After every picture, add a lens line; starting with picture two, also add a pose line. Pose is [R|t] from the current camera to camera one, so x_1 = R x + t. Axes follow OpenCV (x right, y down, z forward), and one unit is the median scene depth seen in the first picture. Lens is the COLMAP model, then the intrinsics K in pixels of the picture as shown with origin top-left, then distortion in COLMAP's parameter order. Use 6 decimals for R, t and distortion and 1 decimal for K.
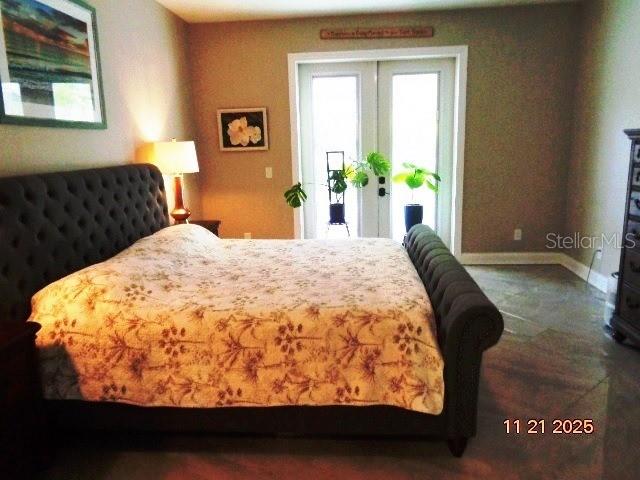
lens RADIAL K [[486.4, 0, 320.0], [0, 486.4, 240.0], [0, 0, 1]] dist [0.006236, 0.010005]
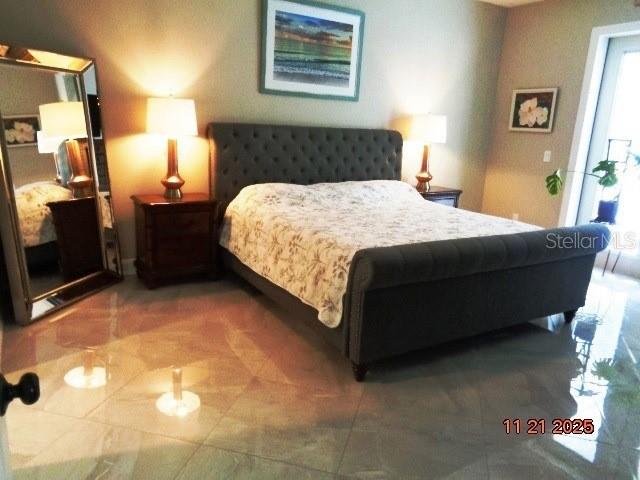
lens RADIAL K [[486.4, 0, 320.0], [0, 486.4, 240.0], [0, 0, 1]] dist [0.006236, 0.010005]
pose [[0.578148, 0.245881, -0.778002, 0.533085], [-0.225935, 0.964473, 0.136916, -0.011041], [0.784027, 0.096621, 0.613161, 0.088906]]
